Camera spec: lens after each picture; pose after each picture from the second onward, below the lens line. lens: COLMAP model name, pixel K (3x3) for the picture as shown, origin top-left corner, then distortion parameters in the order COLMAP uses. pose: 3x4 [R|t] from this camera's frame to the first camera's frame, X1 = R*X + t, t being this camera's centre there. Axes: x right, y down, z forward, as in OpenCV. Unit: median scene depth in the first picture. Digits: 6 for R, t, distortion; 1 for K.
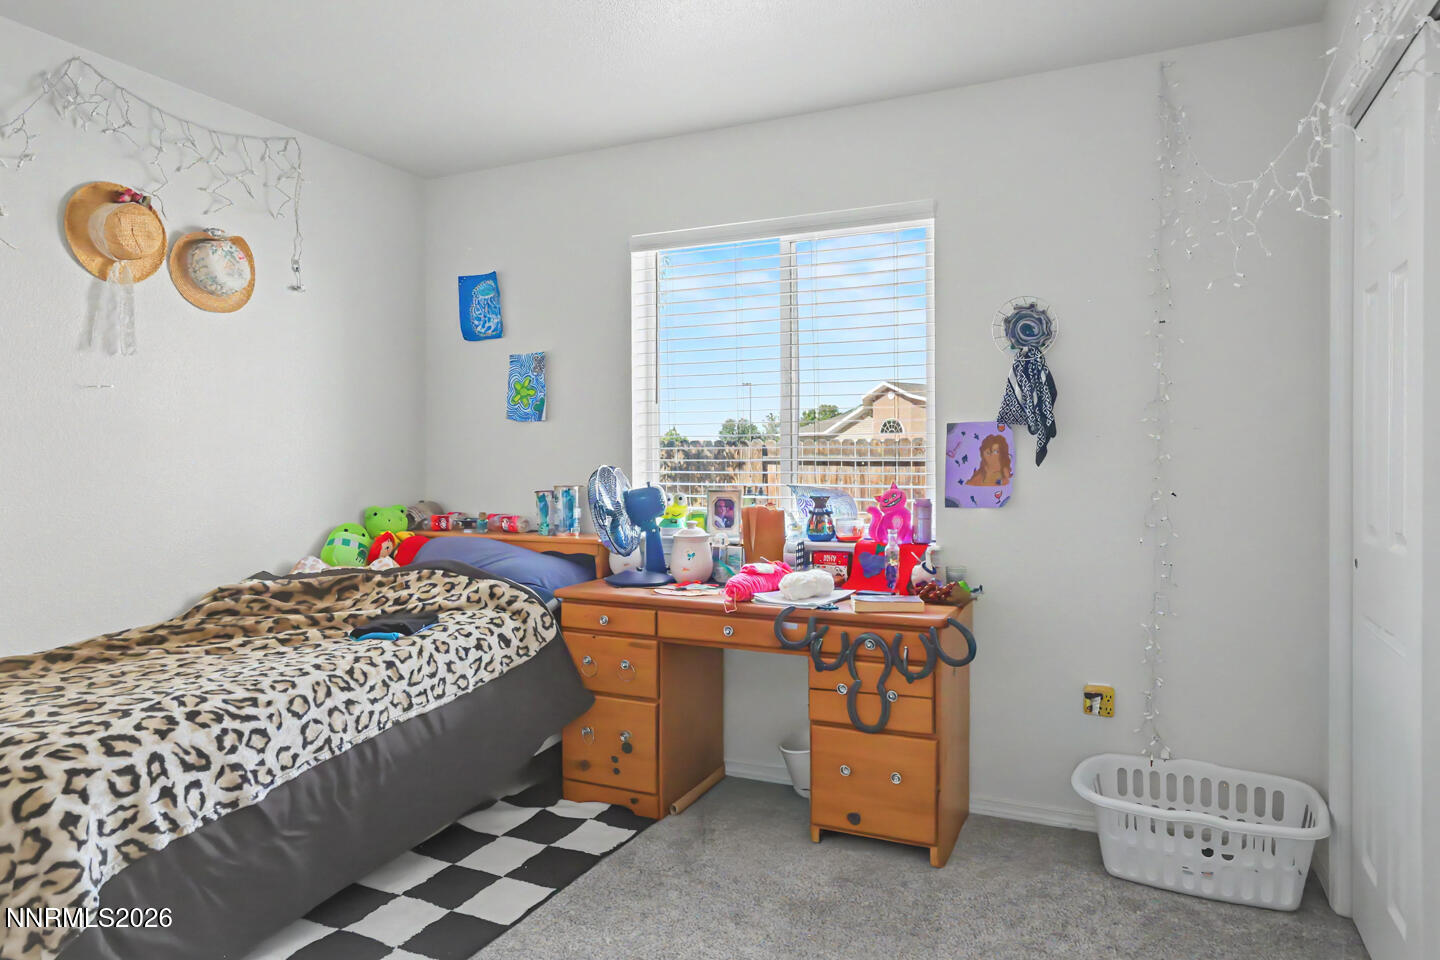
lens RADIAL K [[877.4, 0, 720.8], [0, 877.4, 472.8], [0, 0, 1]] dist [-0.000292, 0.000649]
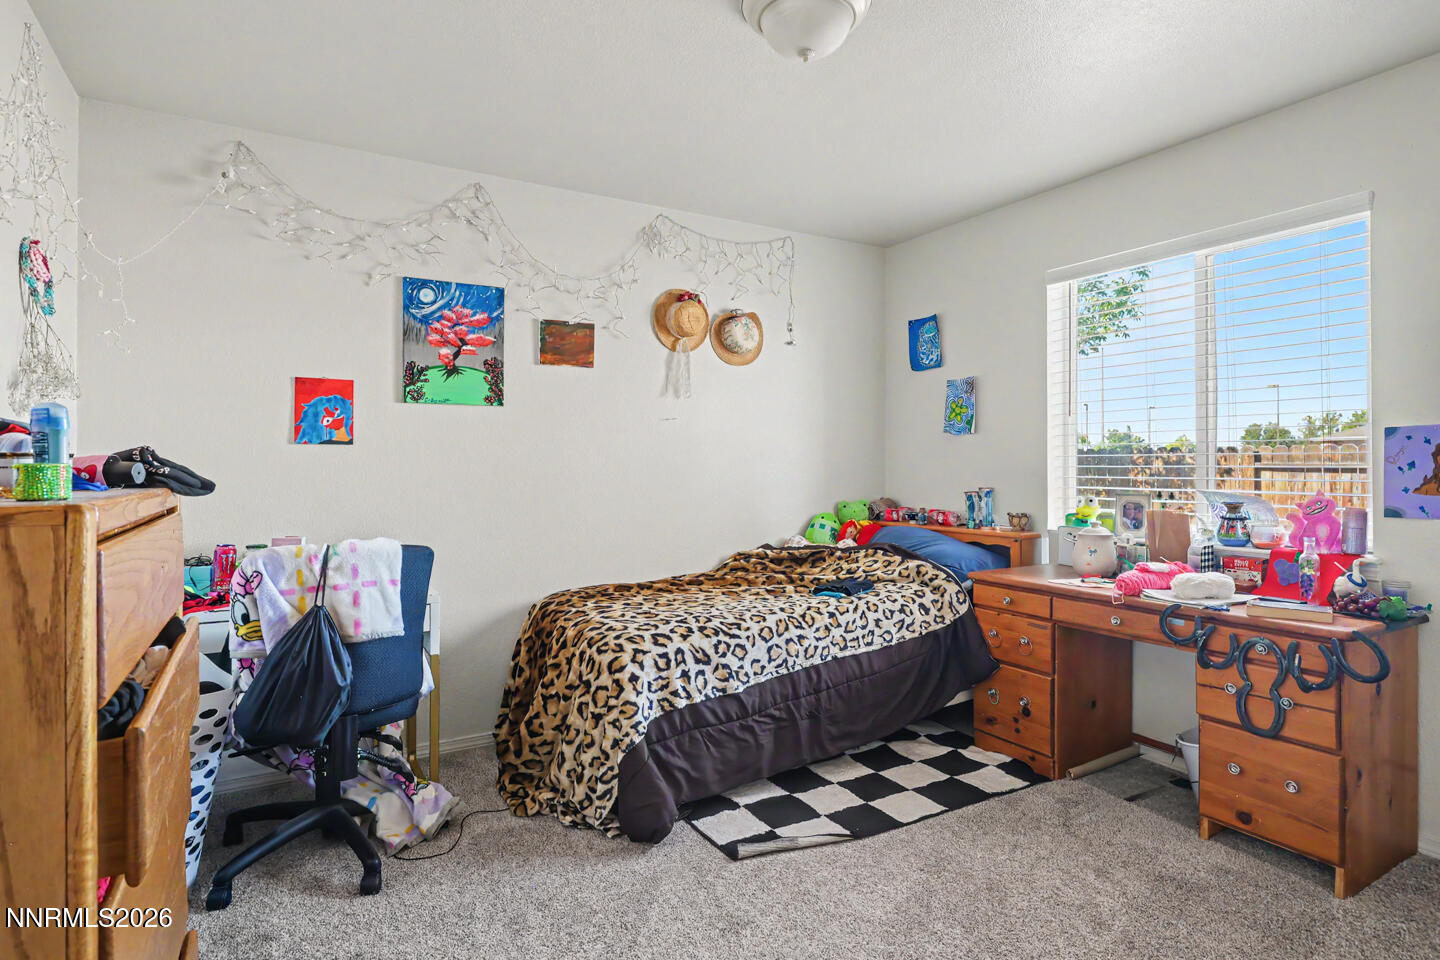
lens RADIAL K [[746.6, 0, 719.1], [0, 746.6, 475.0], [0, 0, 1]] dist [0.000599, 0.000333]
pose [[0.823827, 0.008228, -0.566782, 0.124065], [-0.009744, 0.999952, 0.000353, 0.000980], [0.566758, 0.005232, 0.823868, -0.057314]]
